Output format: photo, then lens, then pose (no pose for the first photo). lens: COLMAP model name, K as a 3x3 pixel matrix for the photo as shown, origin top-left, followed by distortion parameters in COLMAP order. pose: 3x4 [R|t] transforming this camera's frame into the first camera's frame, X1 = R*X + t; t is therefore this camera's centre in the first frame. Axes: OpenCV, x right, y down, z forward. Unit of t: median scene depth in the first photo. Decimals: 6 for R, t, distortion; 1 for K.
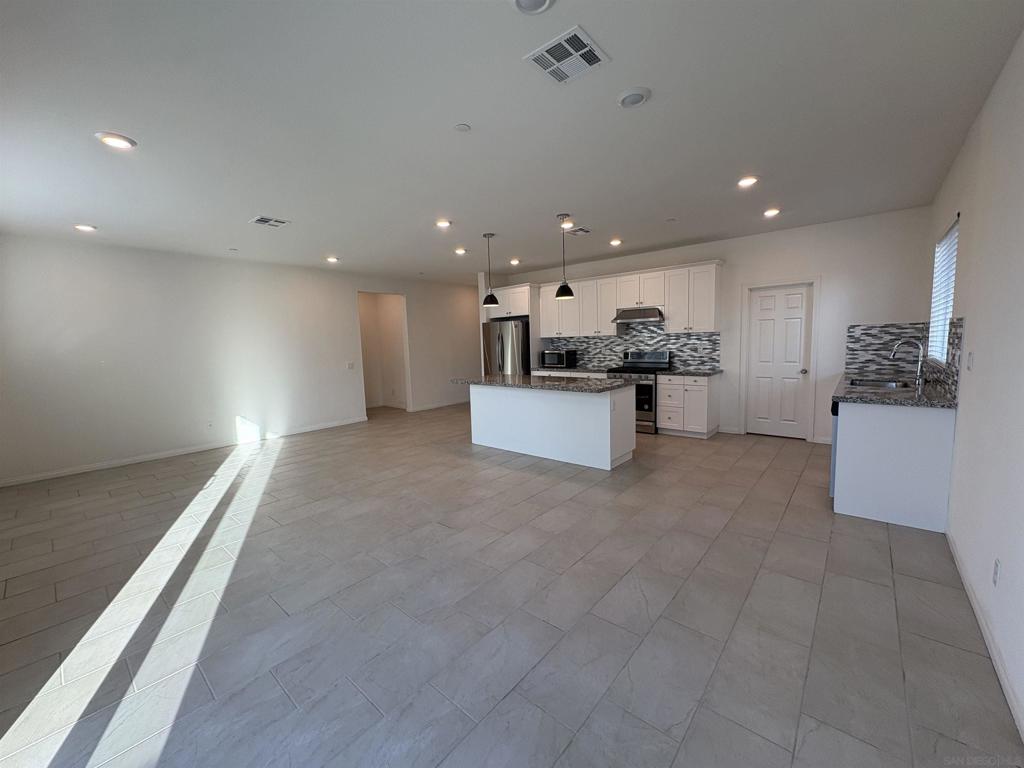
lens RADIAL K [[408.0, 0, 512.3], [0, 408.0, 382.2], [0, 0, 1]] dist [0.000983, -0.000389]
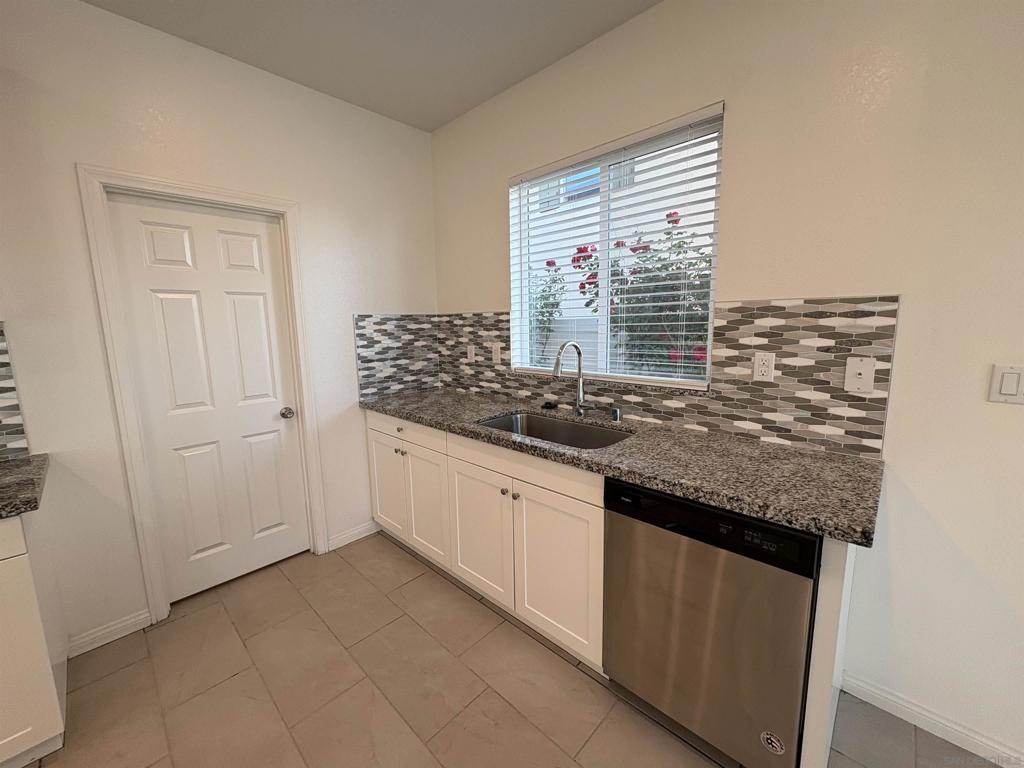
lens RADIAL K [[408.0, 0, 509.6], [0, 408.0, 382.4], [0, 0, 1]] dist [0.000983, -0.000389]
pose [[0.061137, -0.119114, 0.990997, 0.246269], [0.116407, 0.986929, 0.111443, -0.071375], [-0.991318, 0.108546, 0.074204, 0.623929]]
